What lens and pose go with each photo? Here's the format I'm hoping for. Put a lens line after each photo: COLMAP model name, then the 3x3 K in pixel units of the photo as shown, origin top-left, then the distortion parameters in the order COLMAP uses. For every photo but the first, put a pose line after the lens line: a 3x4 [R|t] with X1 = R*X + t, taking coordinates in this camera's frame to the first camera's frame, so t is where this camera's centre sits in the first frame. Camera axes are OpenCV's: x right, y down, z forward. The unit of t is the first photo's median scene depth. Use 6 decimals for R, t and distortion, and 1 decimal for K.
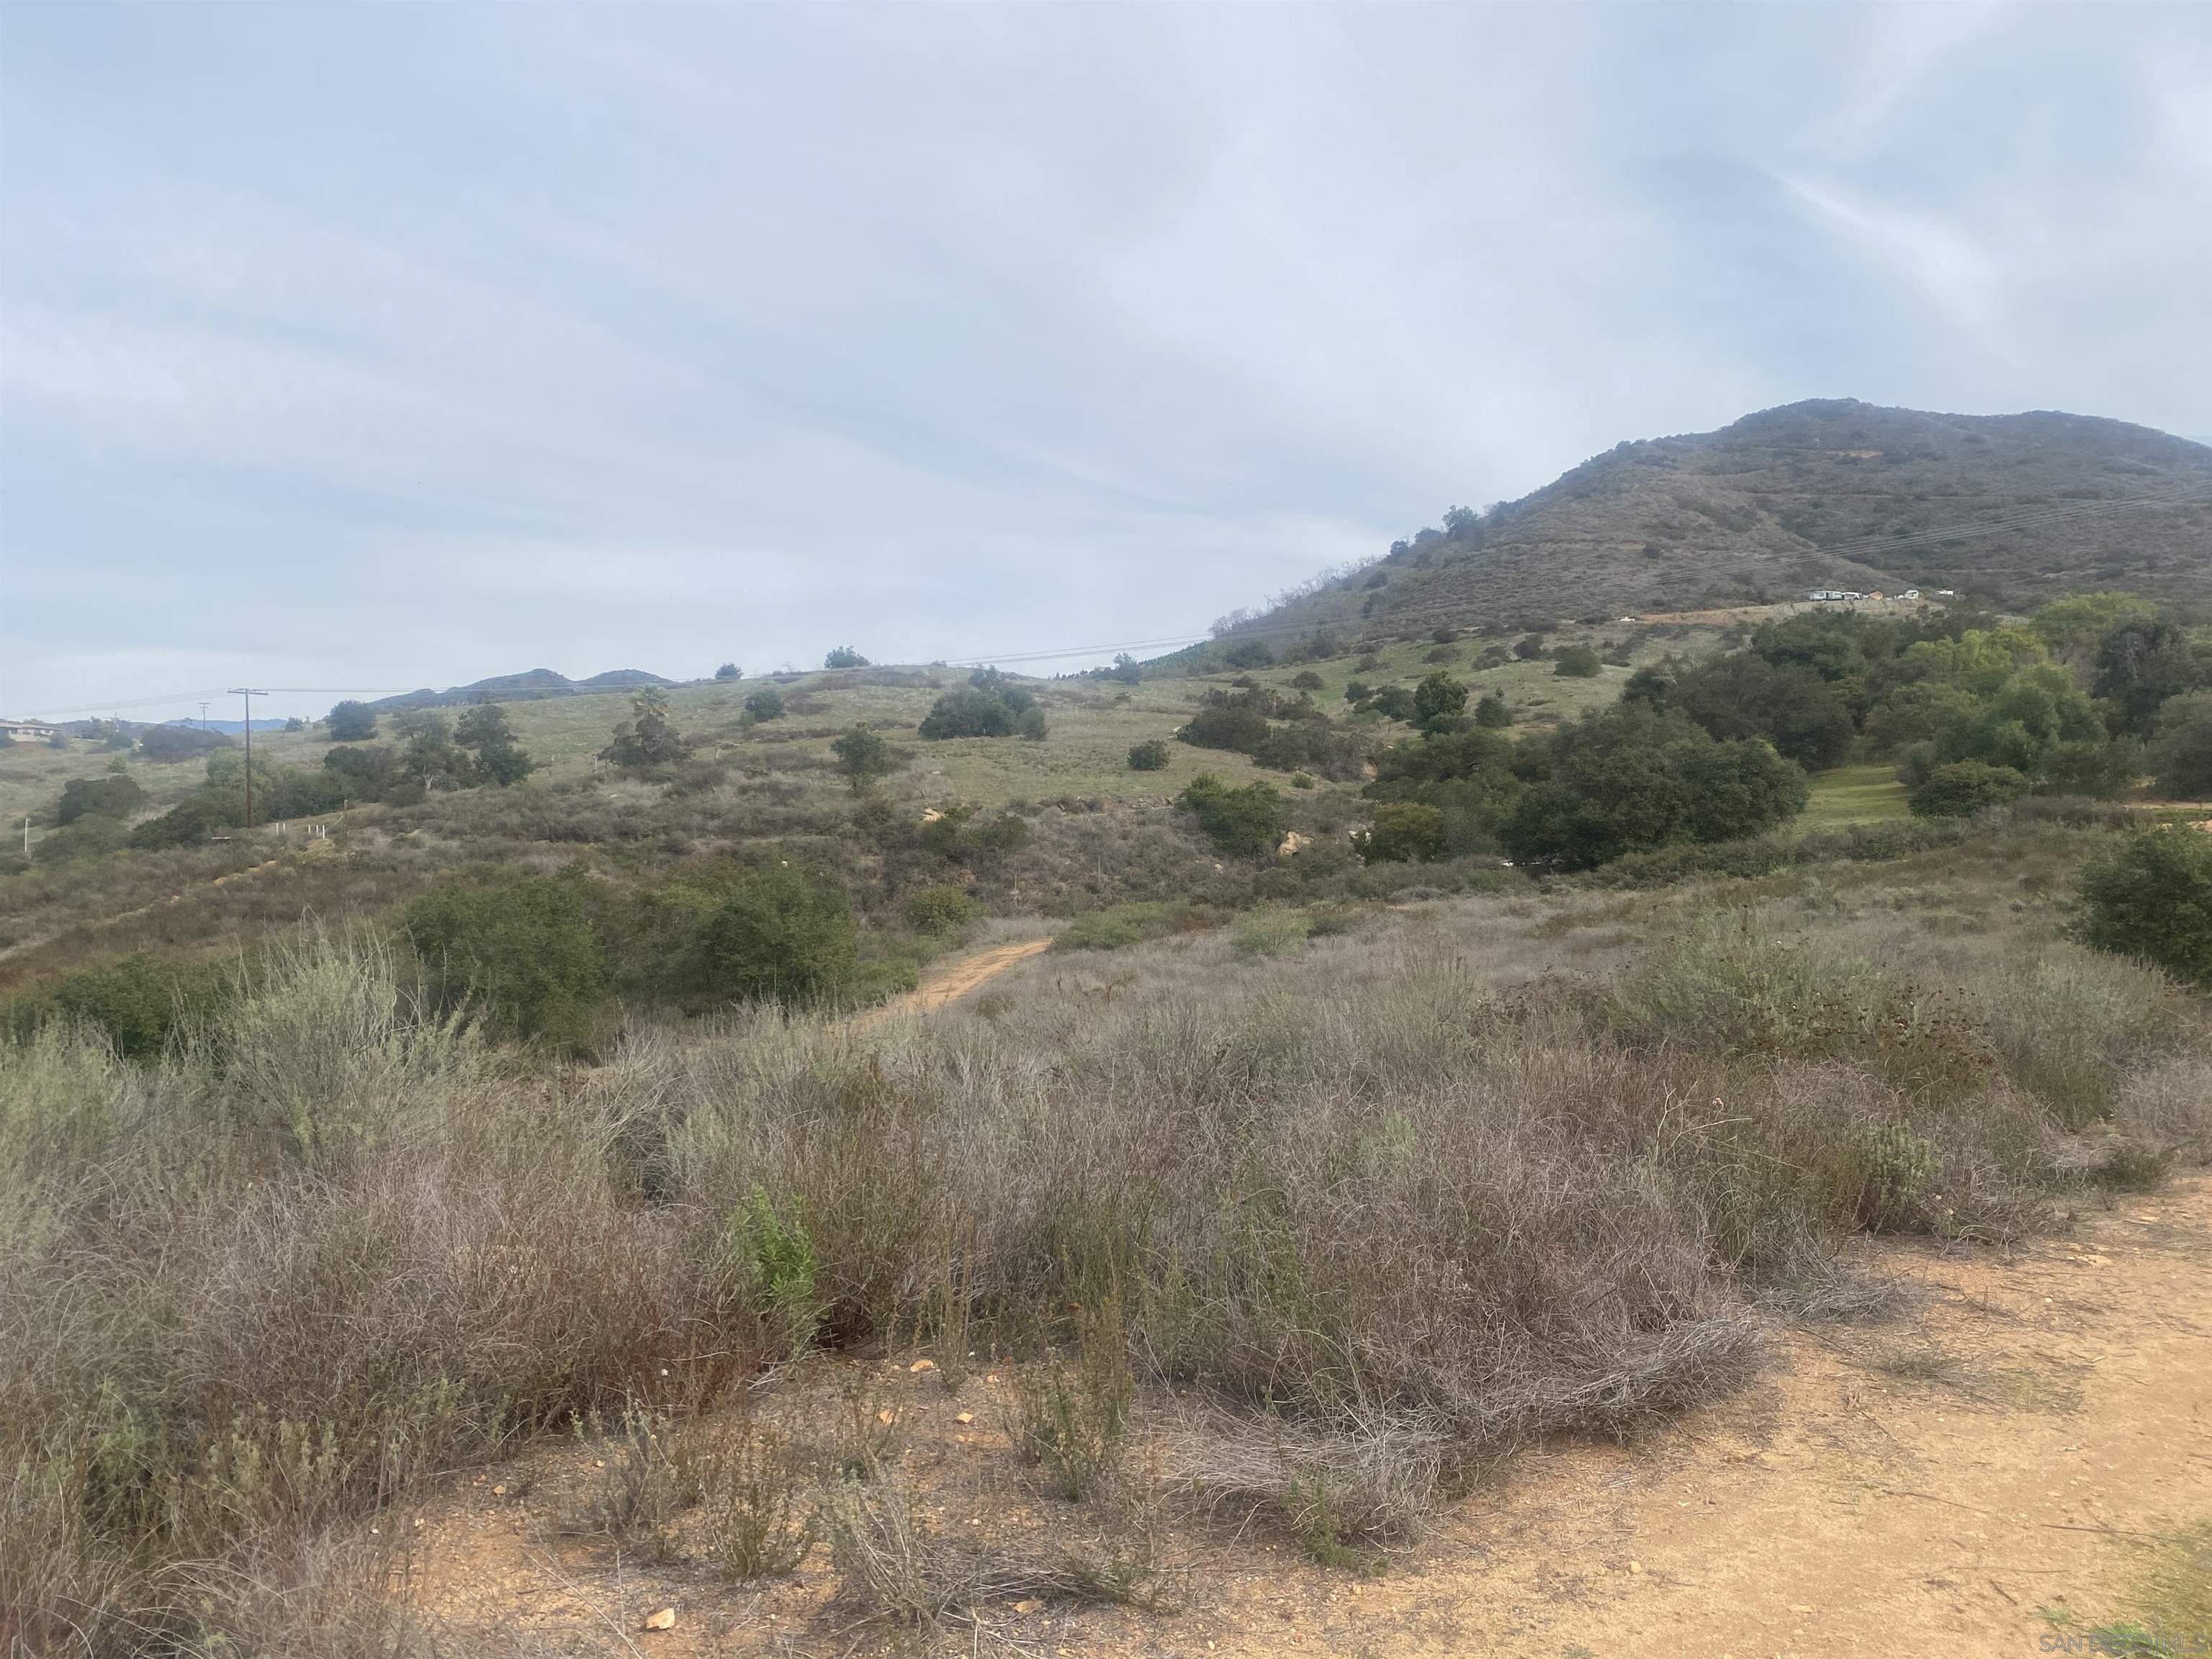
lens RADIAL K [[1635.6, 0, 1108.7], [0, 1635.6, 854.7], [0, 0, 1]] dist [-0.001044, -0.002464]
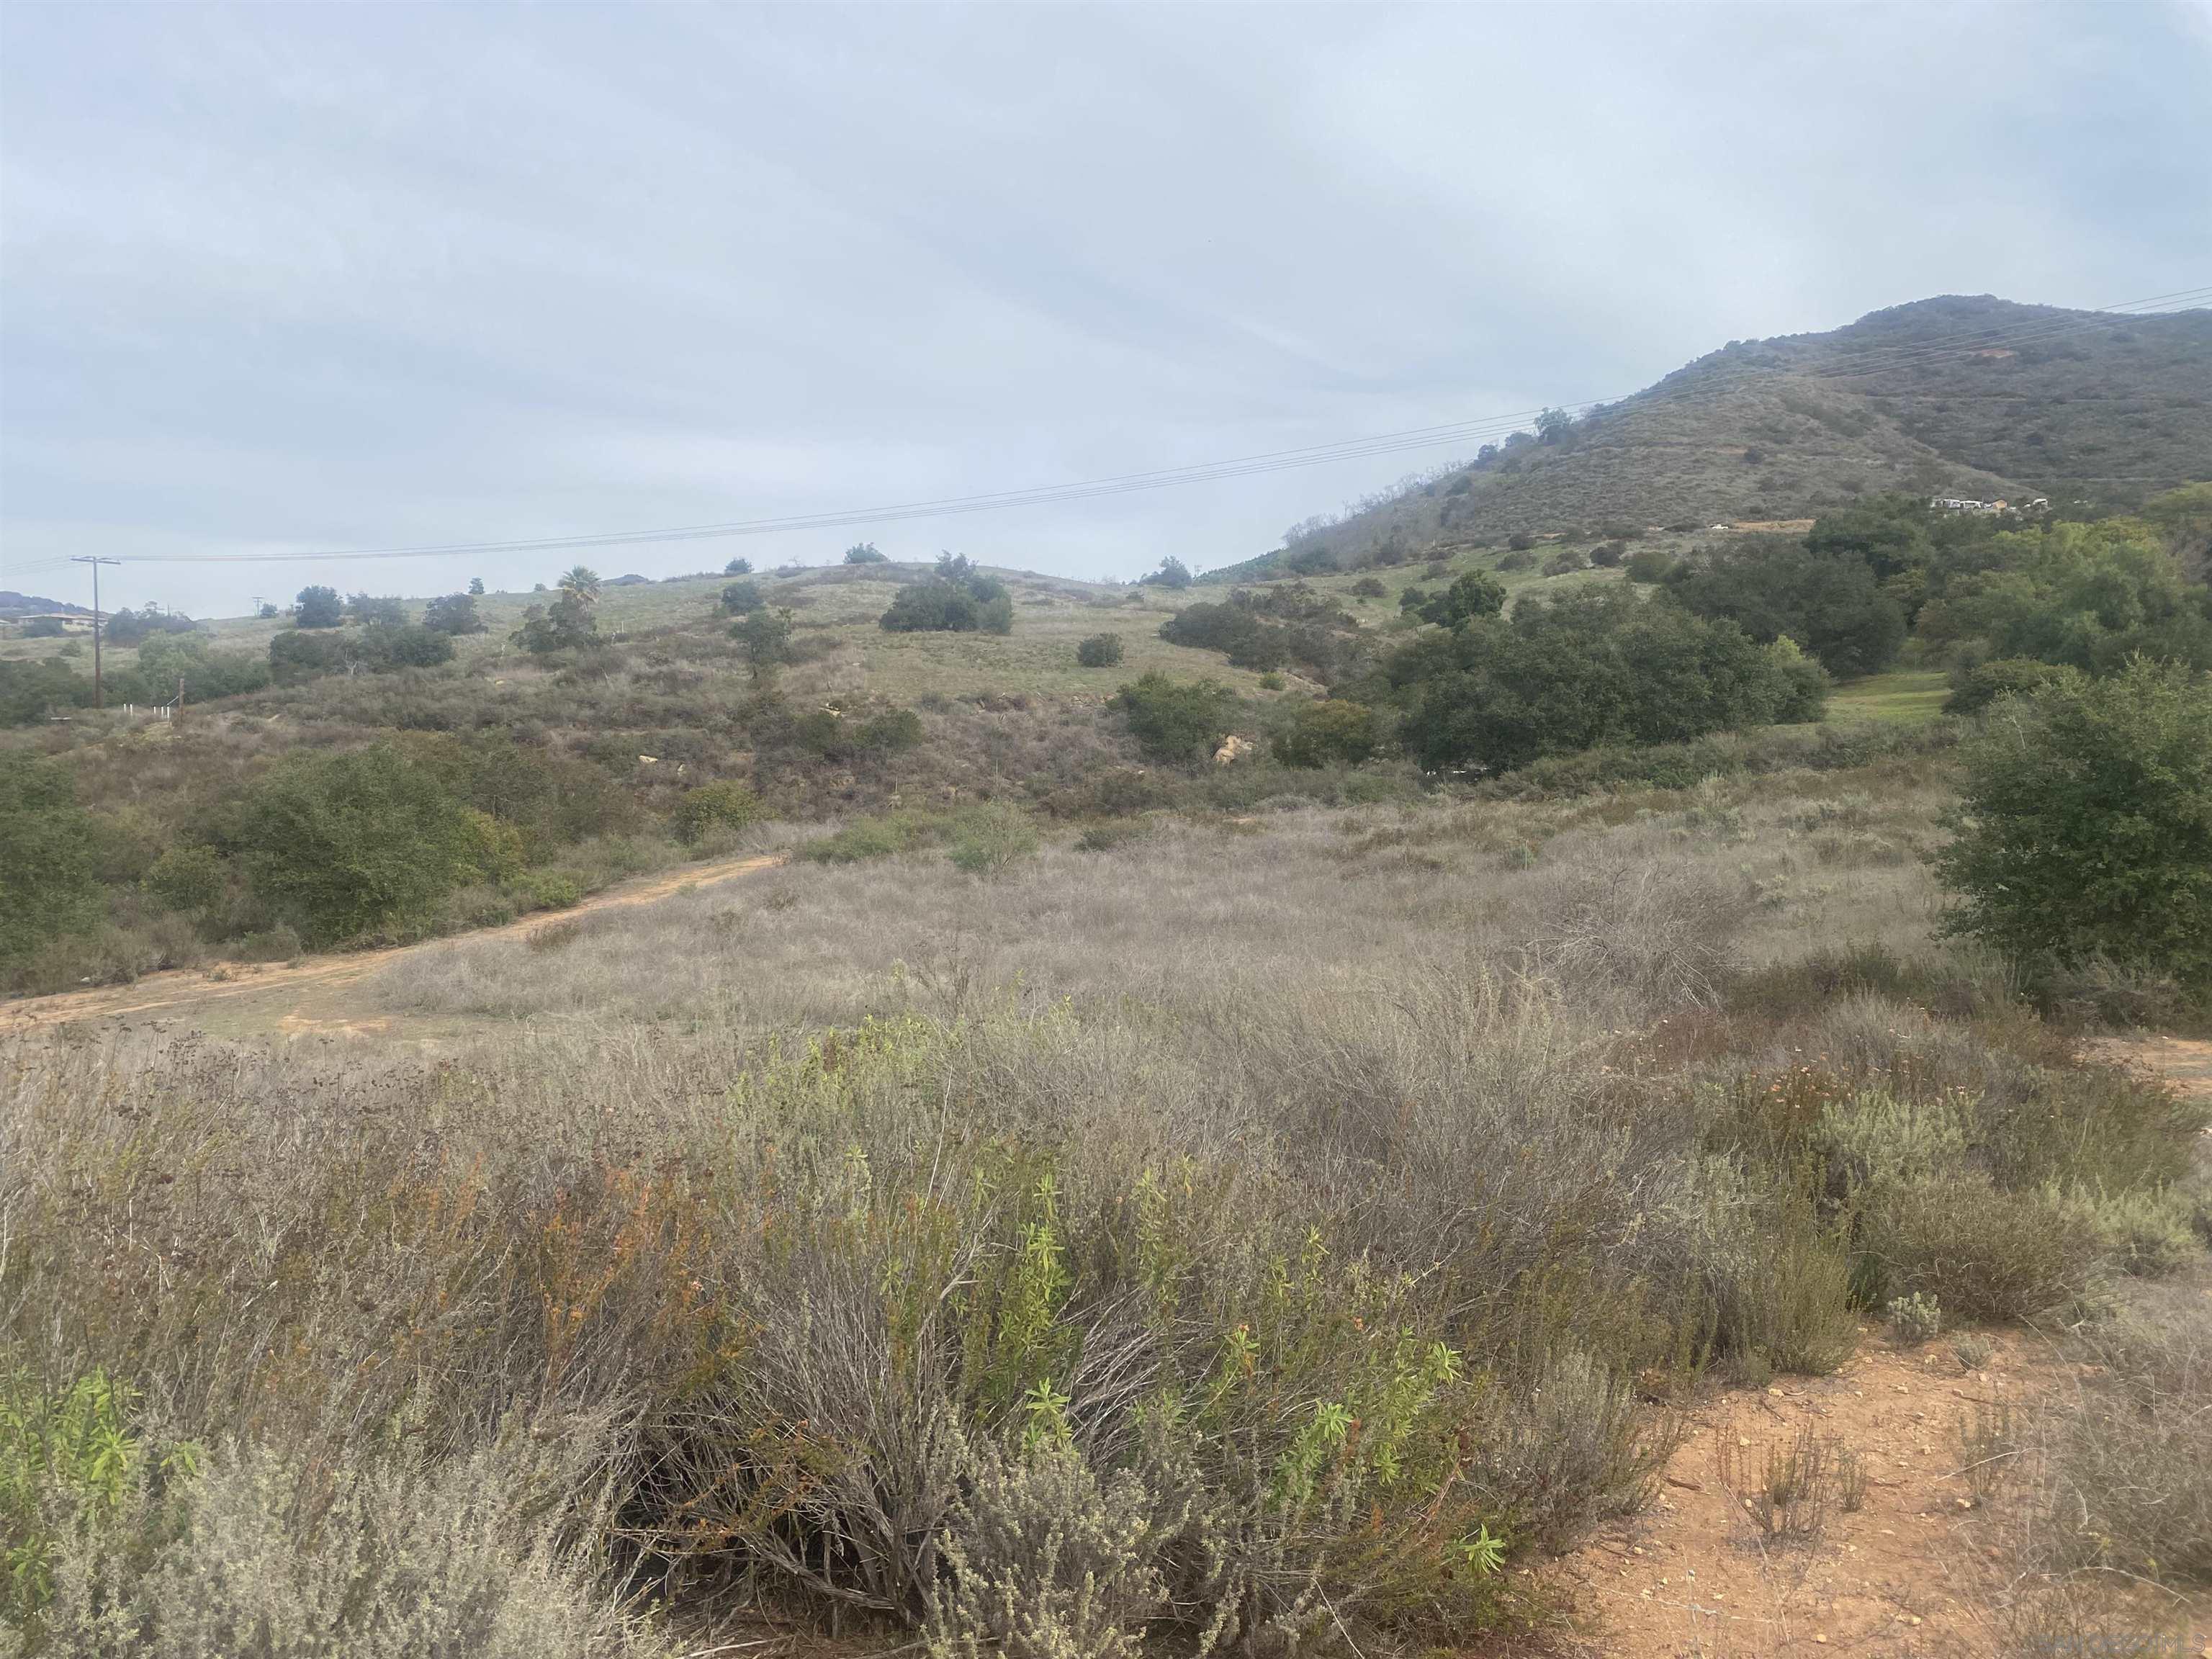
lens RADIAL K [[1669.9, 0, 1070.3], [0, 1669.9, 794.9], [0, 0, 1]] dist [-0.040085, 0.047419]
pose [[0.996551, 0.023776, -0.079508, 0.081424], [-0.022712, 0.999640, 0.014255, 0.005433], [0.079818, -0.012400, 0.996732, 0.096384]]
